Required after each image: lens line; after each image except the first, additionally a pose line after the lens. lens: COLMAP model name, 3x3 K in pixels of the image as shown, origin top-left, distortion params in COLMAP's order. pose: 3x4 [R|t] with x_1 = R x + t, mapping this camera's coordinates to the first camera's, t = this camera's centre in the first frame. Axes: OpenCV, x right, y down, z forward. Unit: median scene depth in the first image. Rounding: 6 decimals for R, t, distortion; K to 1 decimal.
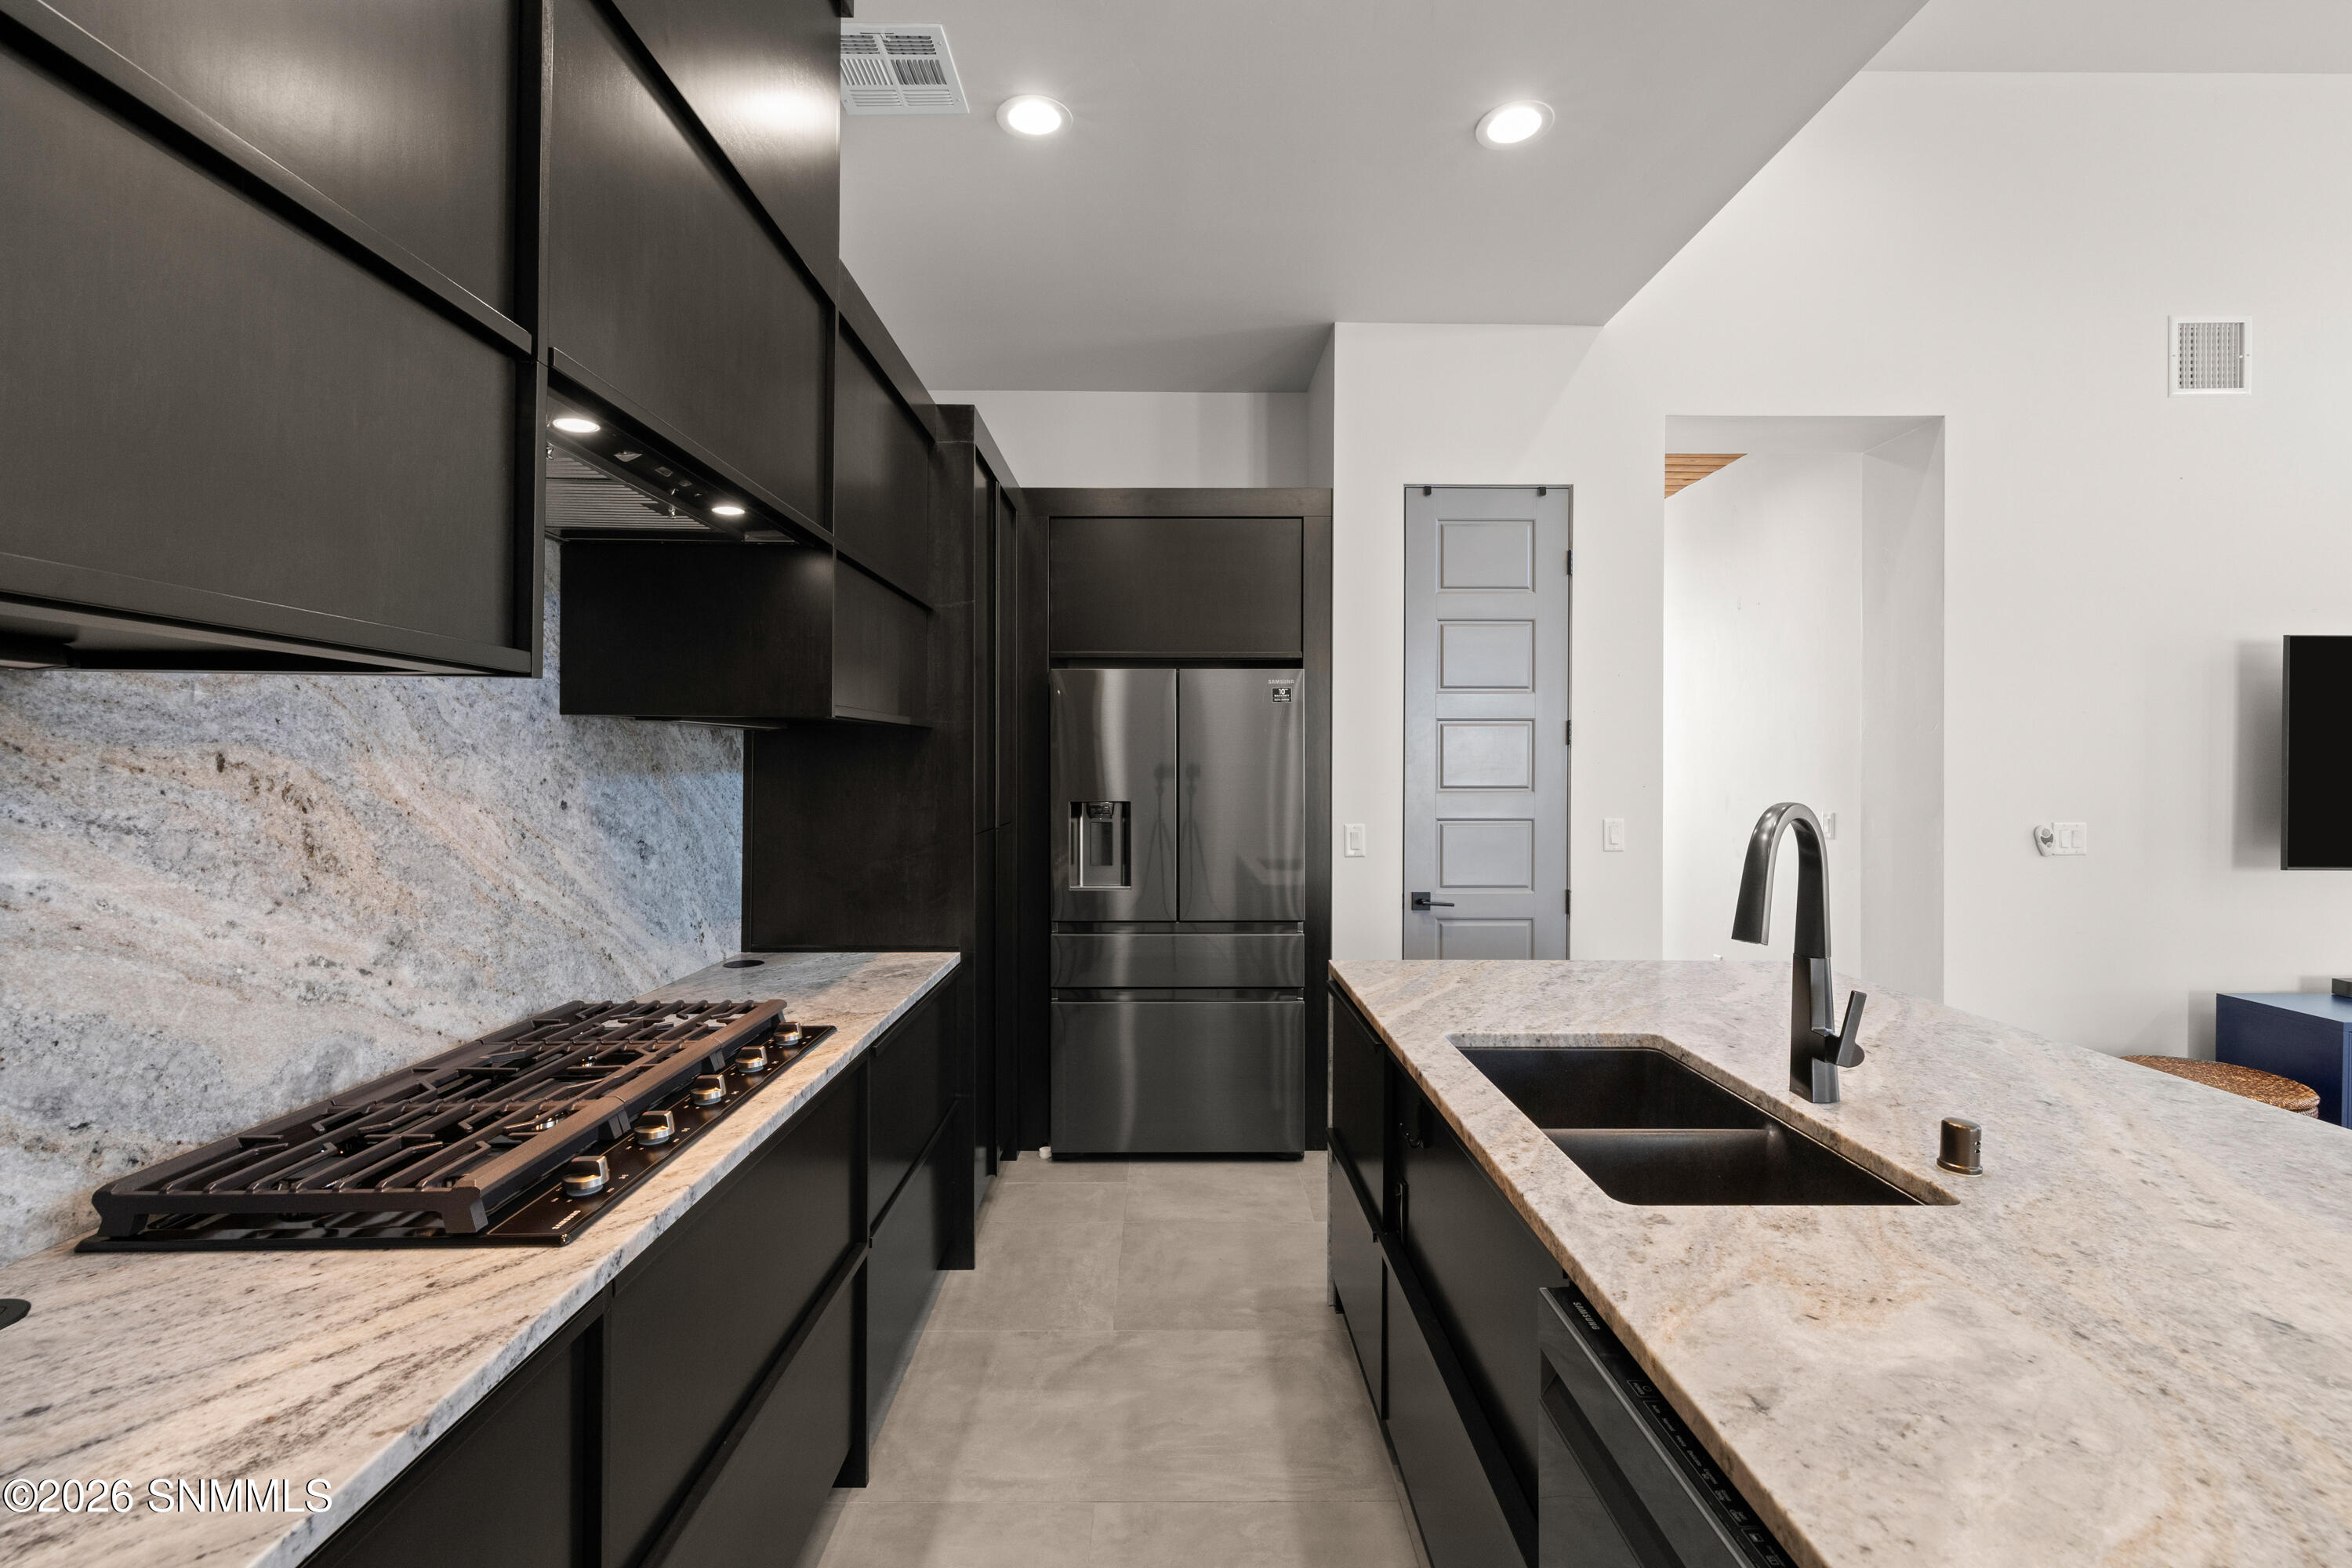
lens RADIAL K [[1015.6, 0, 1198.3], [0, 1015.6, 769.9], [0, 0, 1]] dist [0.004444, -0.000439]
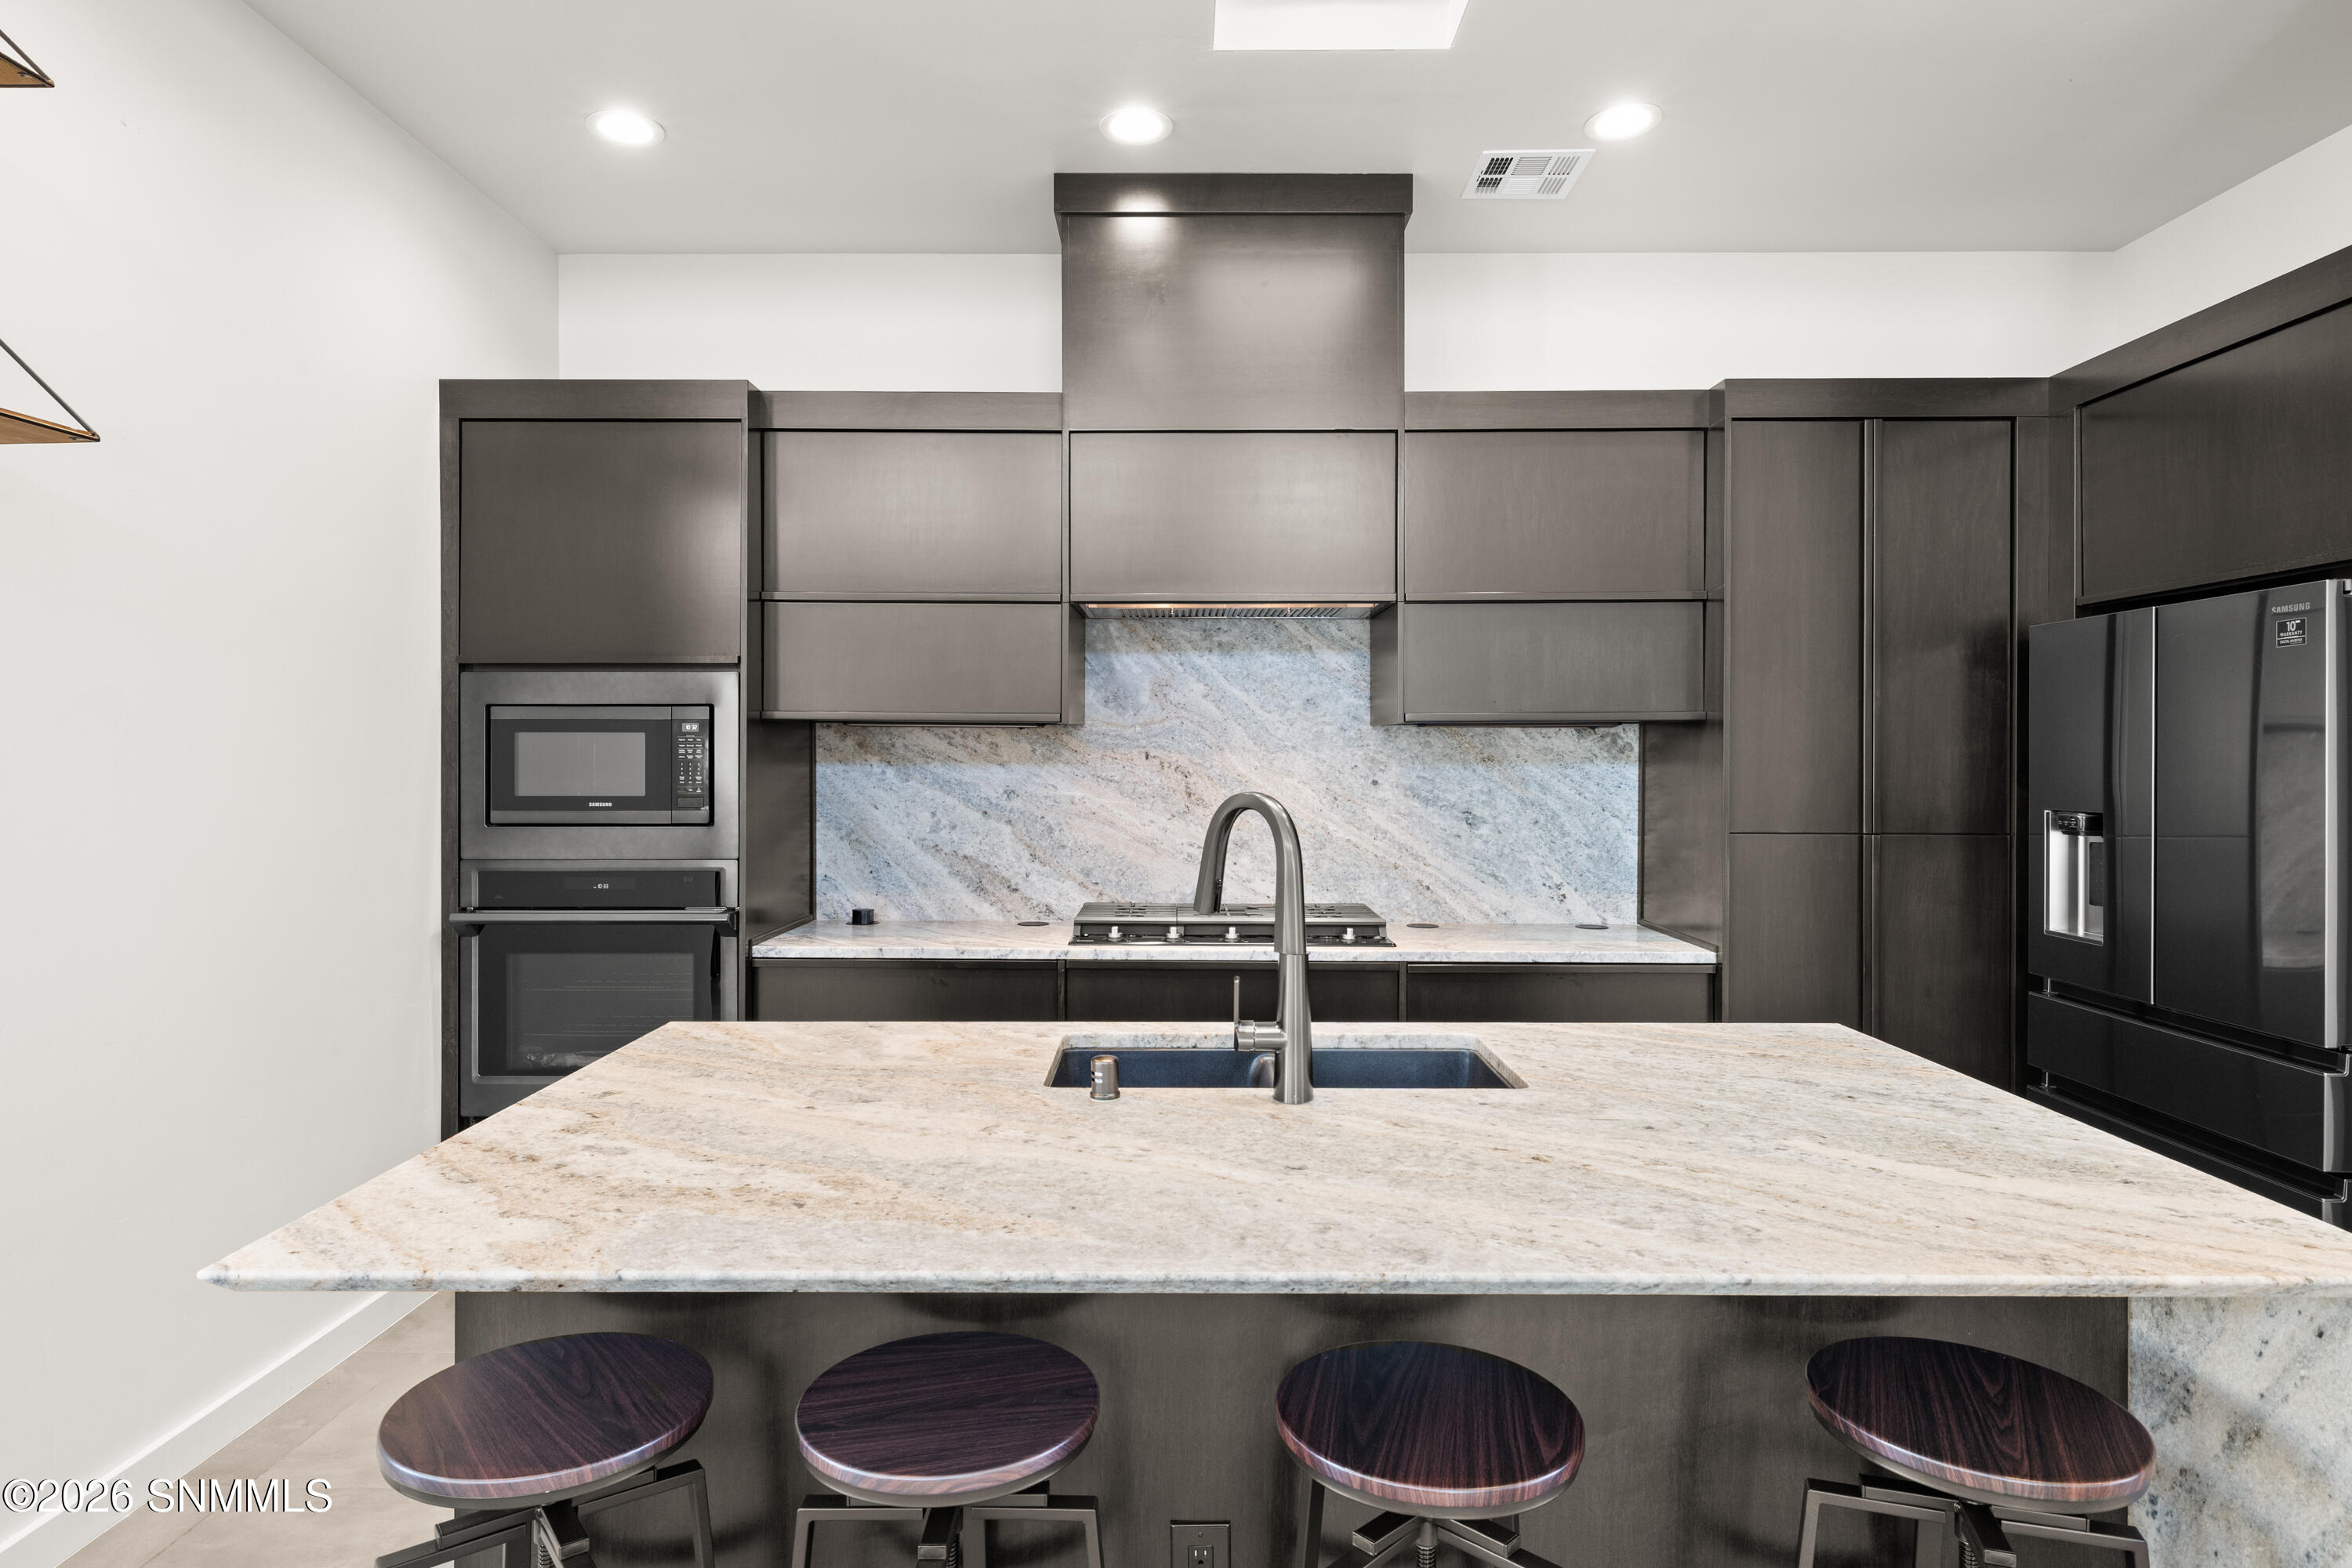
lens RADIAL K [[1349.7, 0, 1166.6], [0, 1349.7, 760.1], [0, 0, 1]] dist [0.004009, 0.003106]
pose [[-0.020148, 0.002028, -0.999795, 1.592096], [-0.006893, 0.999974, 0.002168, -0.002952], [0.999773, 0.006936, -0.020133, 0.757591]]
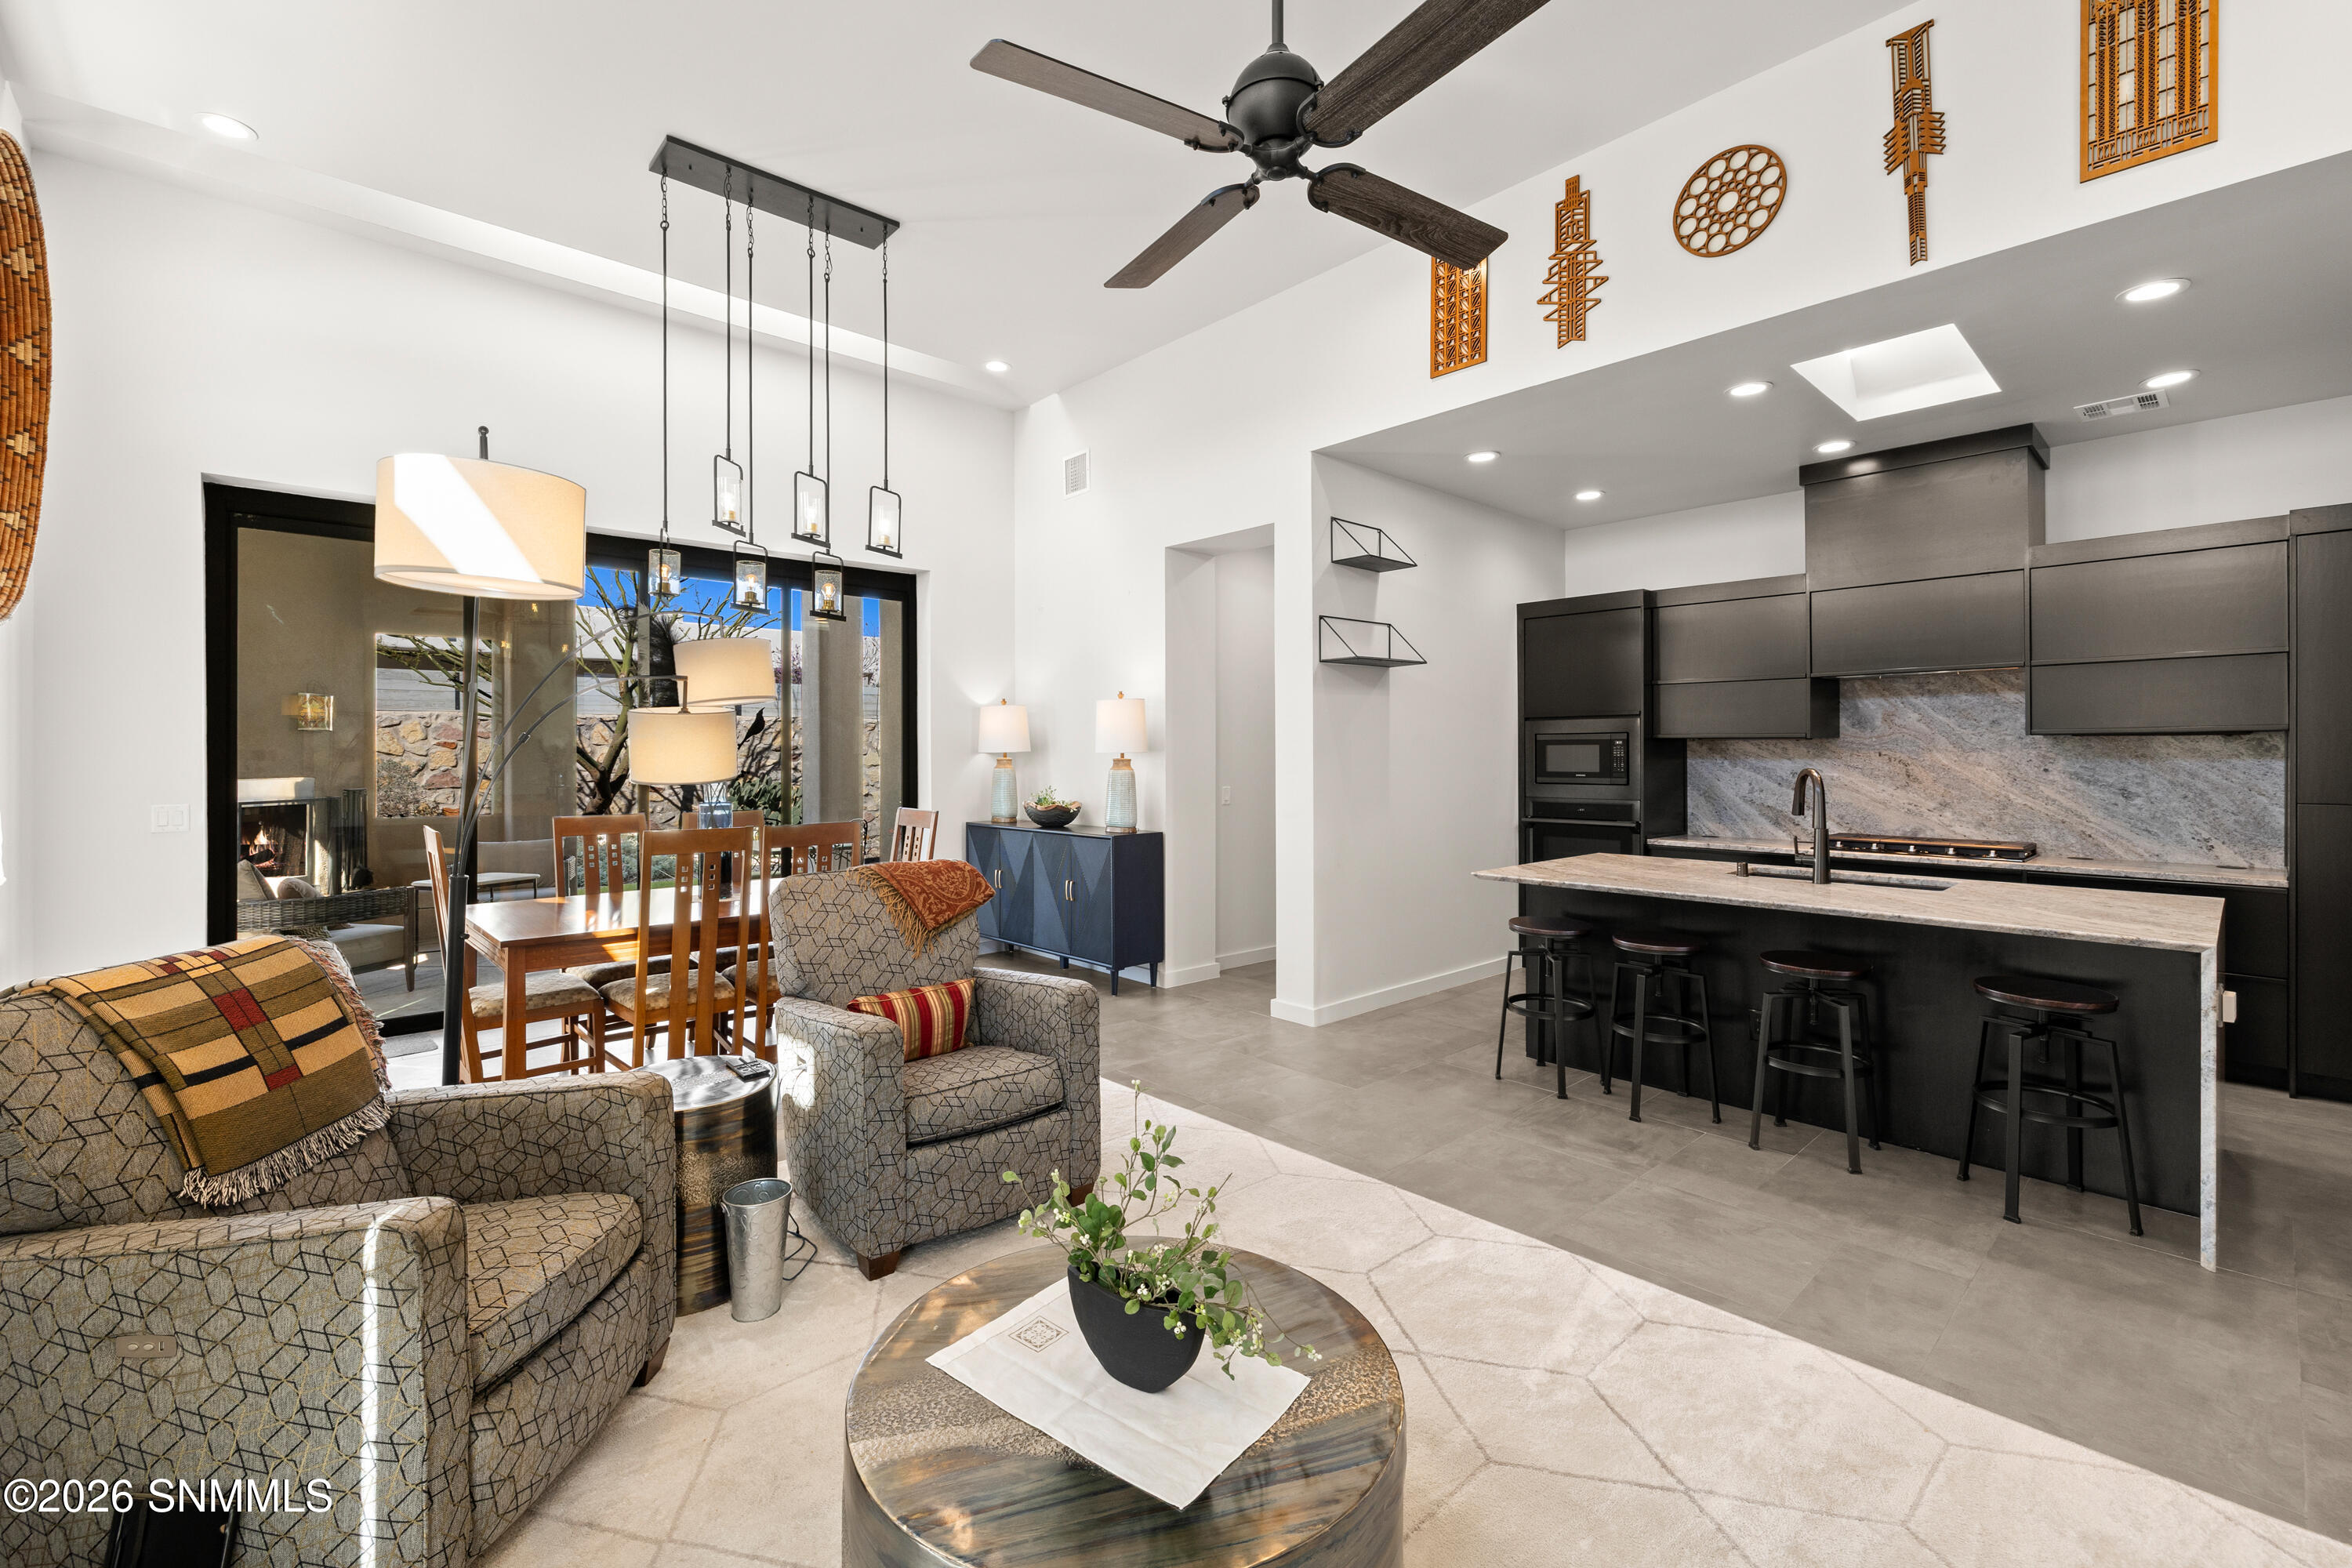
lens RADIAL K [[1015.6, 0, 1176.0], [0, 1015.6, 756.5], [0, 0, 1]] dist [0.004444, -0.000439]
pose [[-0.743305, 0.000443, -0.668952, 2.973916], [-0.003702, 0.999982, 0.004775, -0.004958], [0.668942, 0.006026, -0.743290, 1.538346]]
